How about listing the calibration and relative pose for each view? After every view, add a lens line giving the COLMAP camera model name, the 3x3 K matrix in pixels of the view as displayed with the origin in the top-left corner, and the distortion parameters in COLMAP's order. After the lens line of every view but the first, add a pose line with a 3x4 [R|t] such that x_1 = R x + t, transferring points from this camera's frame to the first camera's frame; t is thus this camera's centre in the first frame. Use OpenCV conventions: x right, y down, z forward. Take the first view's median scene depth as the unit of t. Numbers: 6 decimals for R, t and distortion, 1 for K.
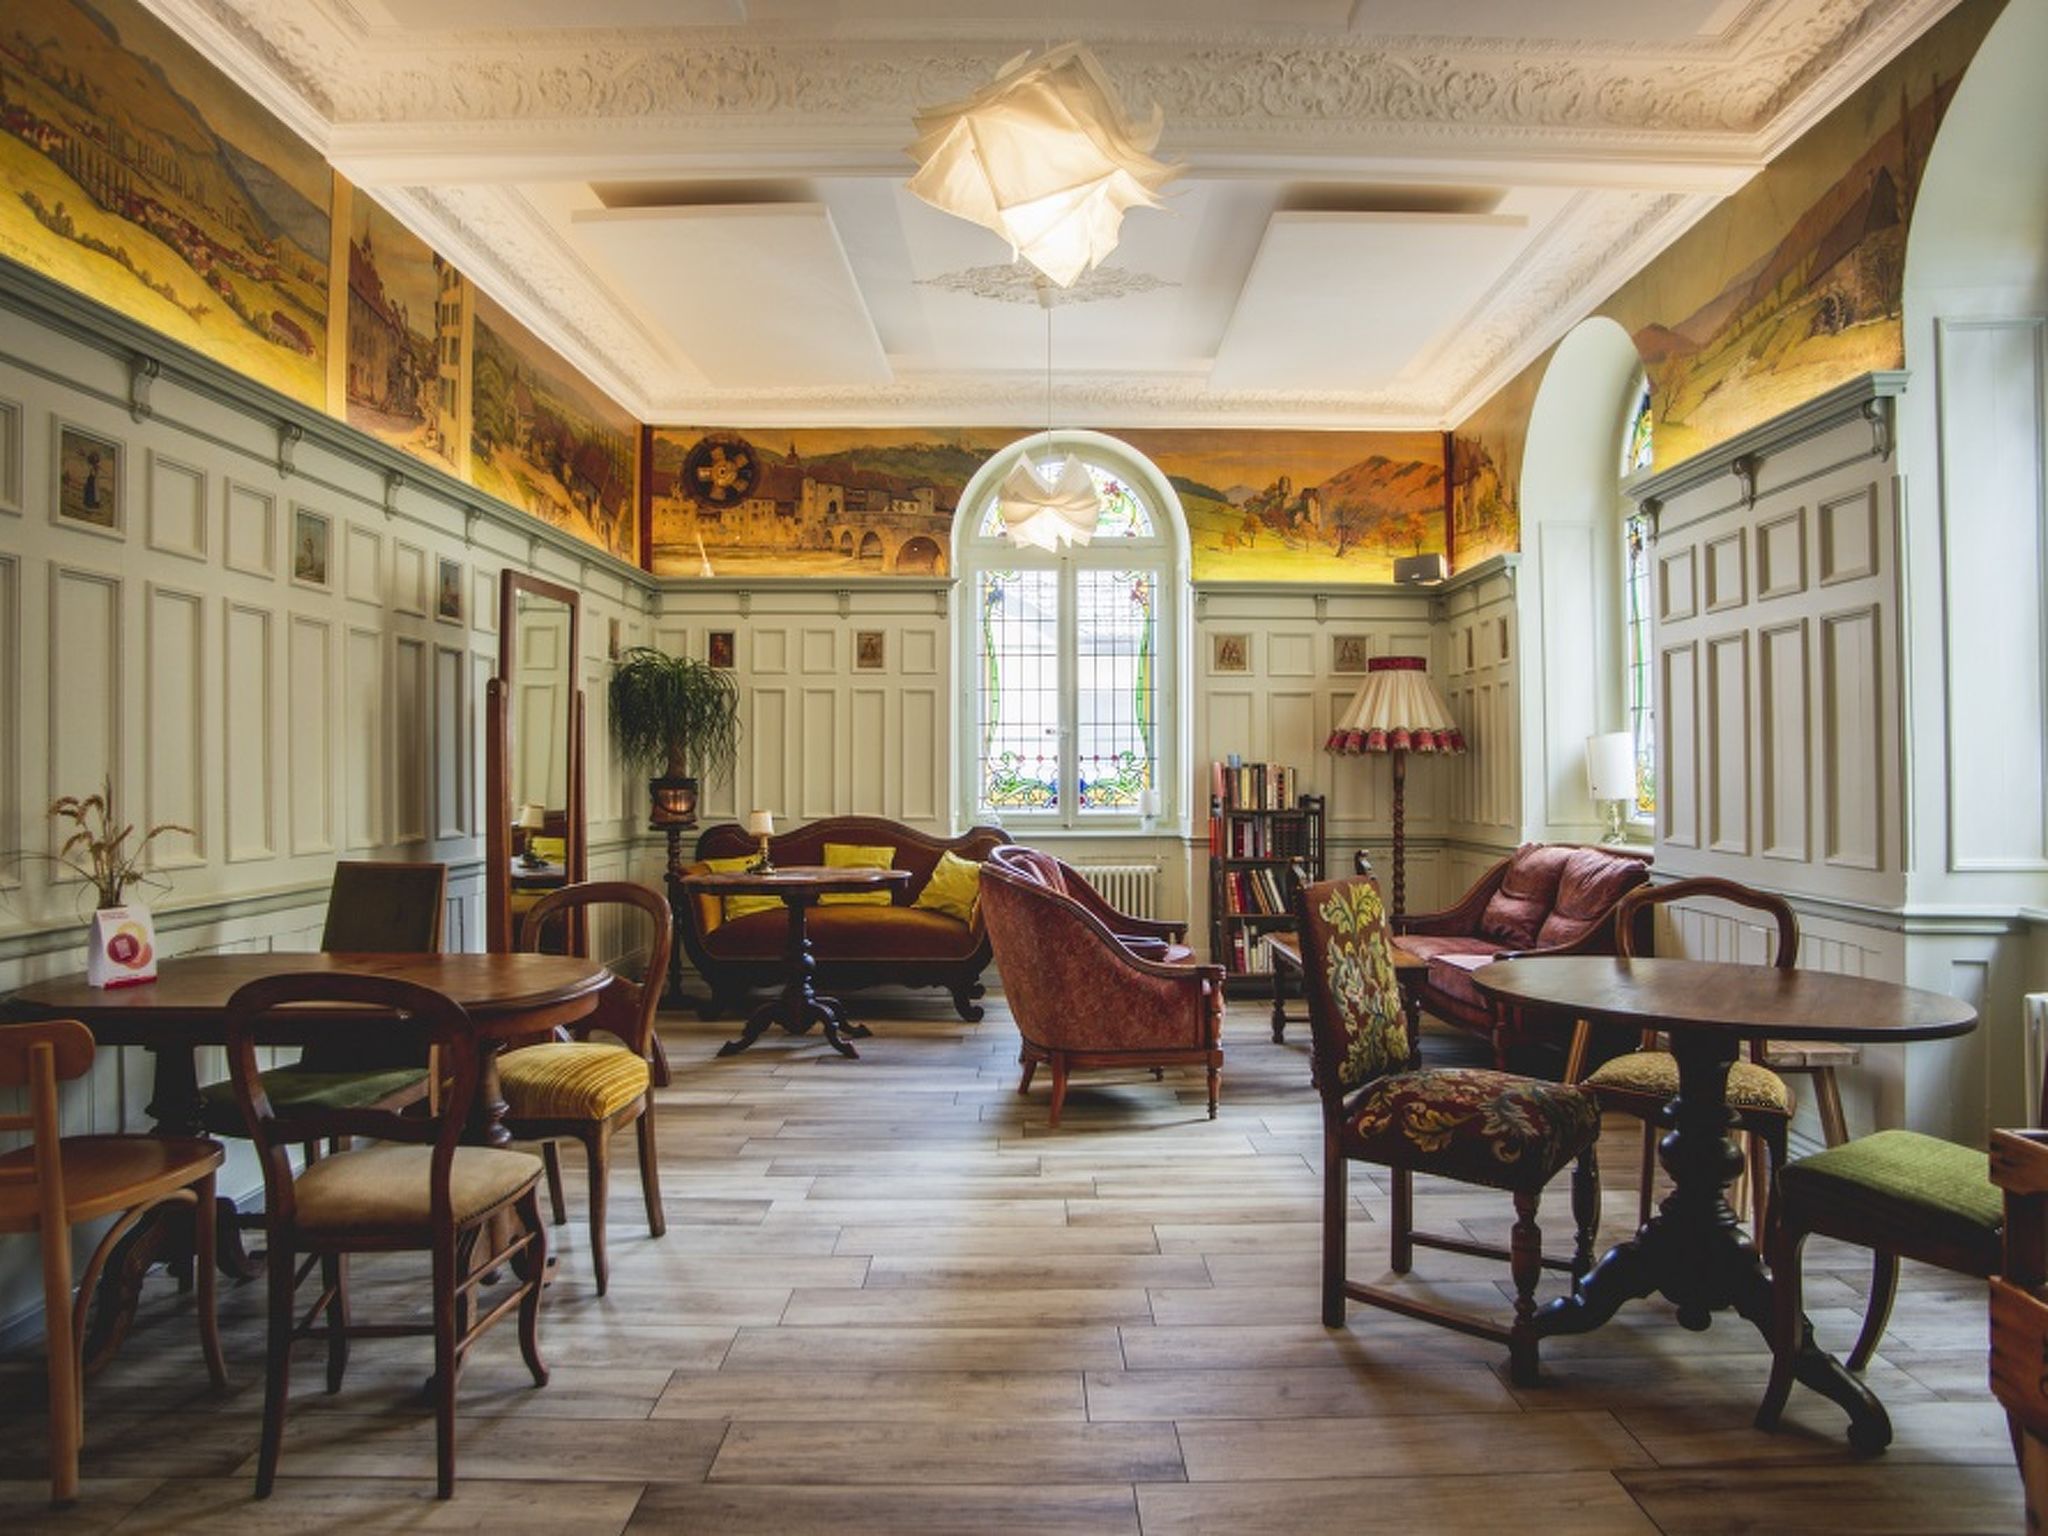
lens RADIAL K [[1292.3, 0, 1036.7], [0, 1292.3, 761.4], [0, 0, 1]] dist [-0.132643, 0.091481]
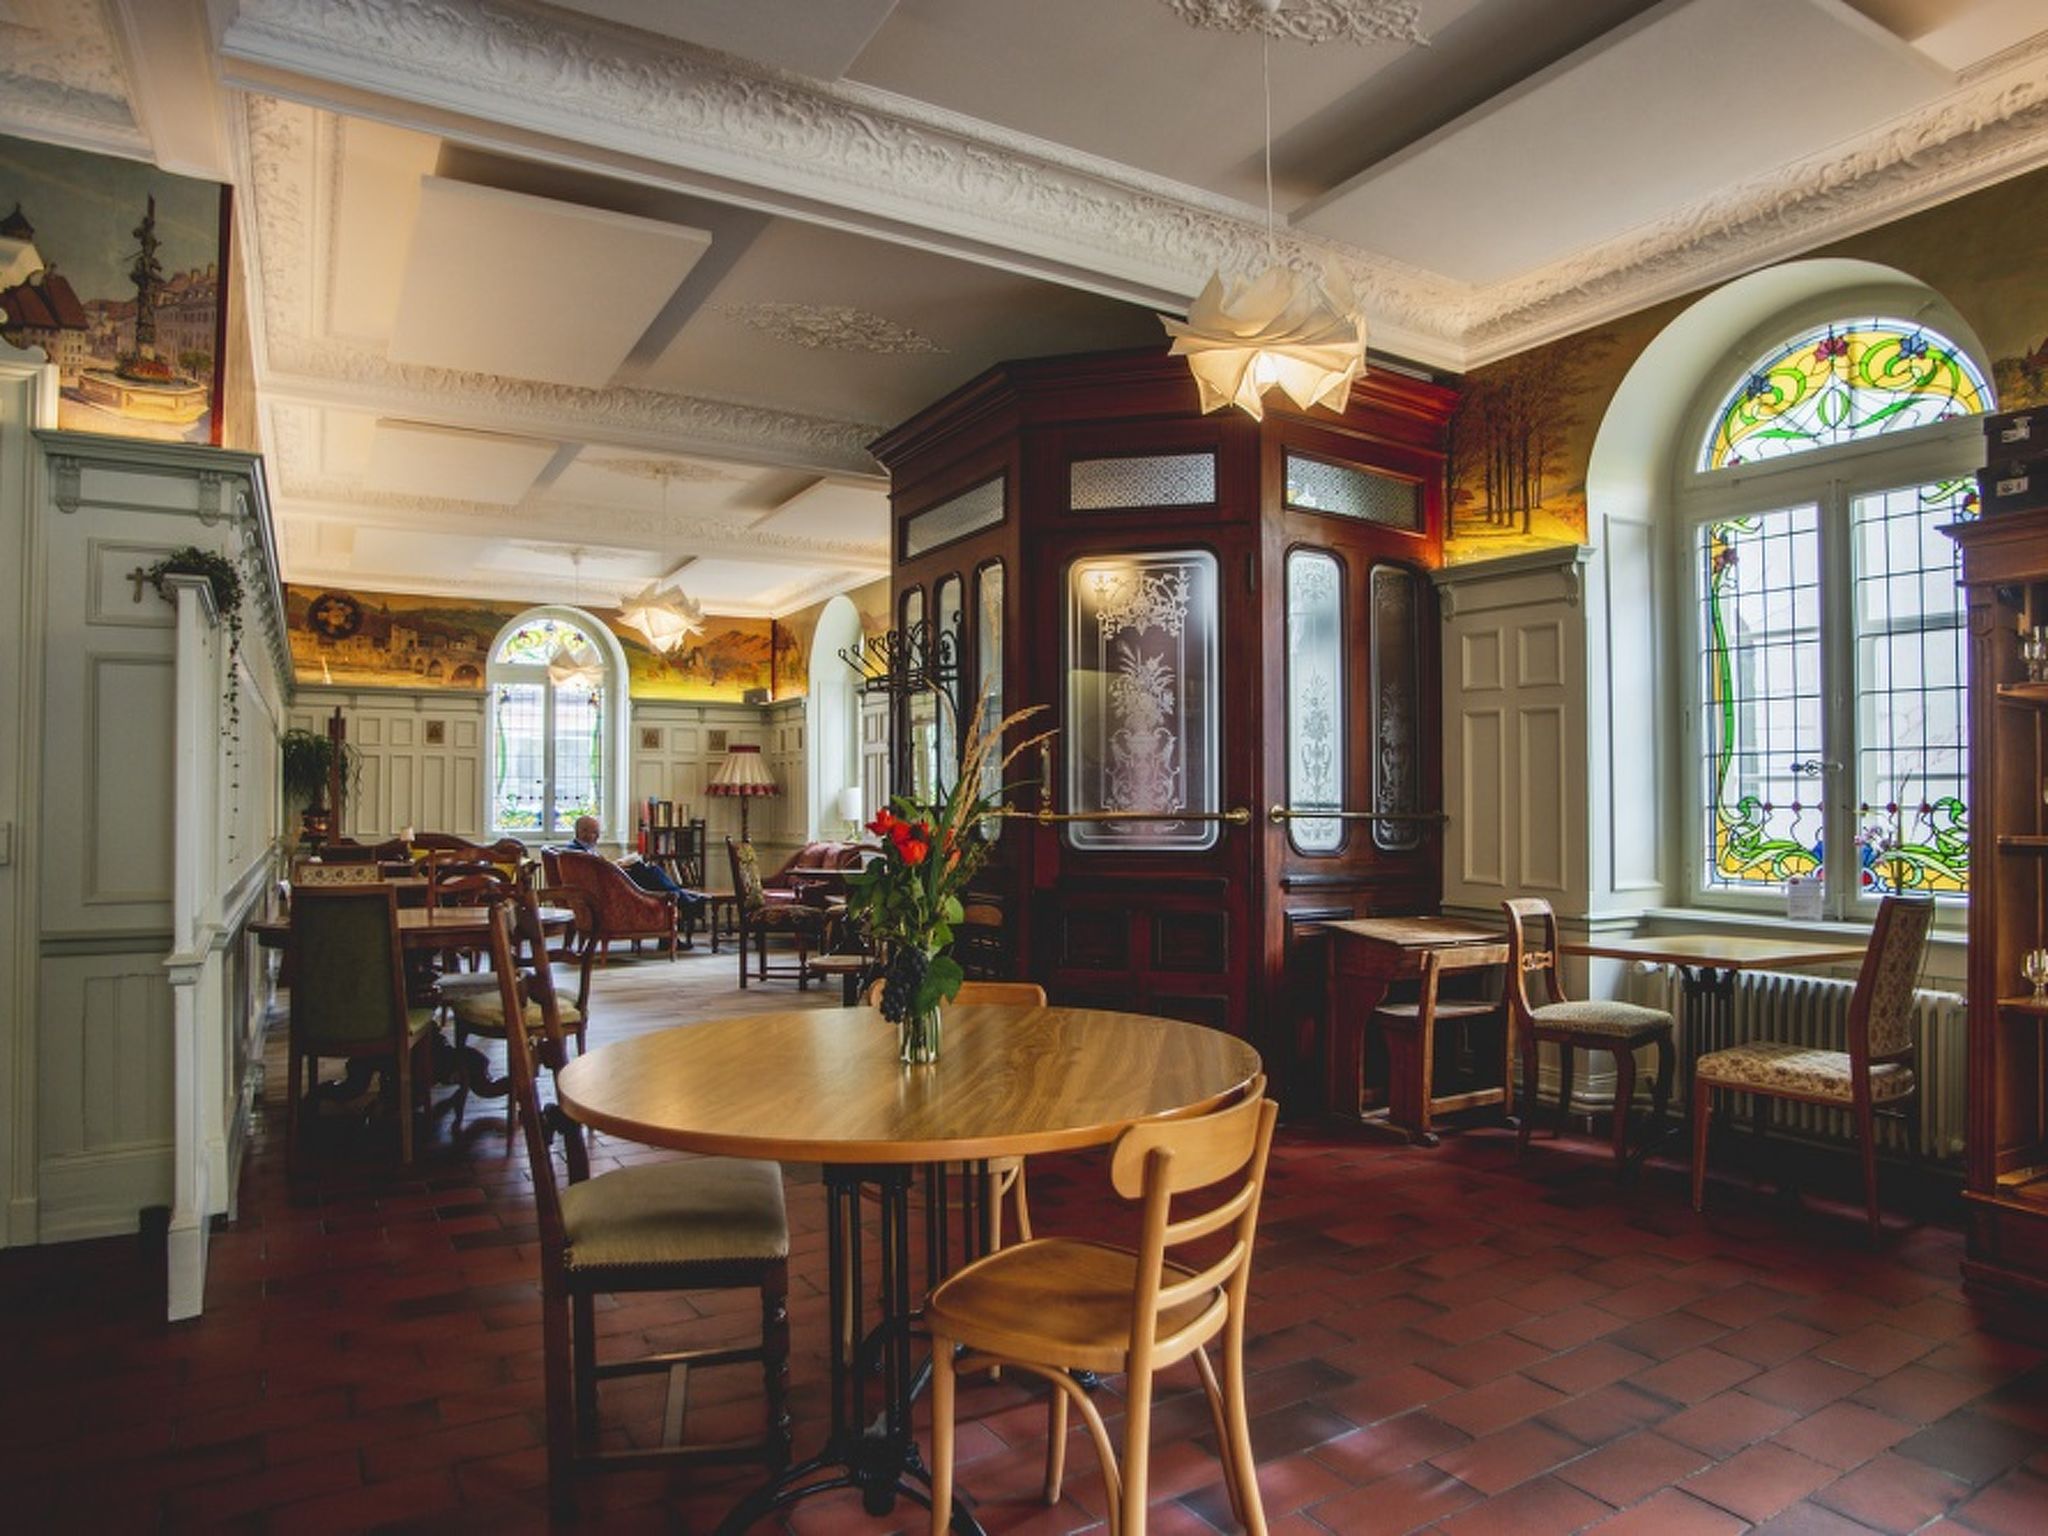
lens RADIAL K [[1292.3, 0, 1036.7], [0, 1292.3, 761.4], [0, 0, 1]] dist [-0.132643, 0.091481]
pose [[0.864428, 0.016442, 0.502487, -0.273640], [-0.003362, 0.999632, -0.026925, -0.008115], [-0.502745, 0.021585, 0.864165, -0.783757]]
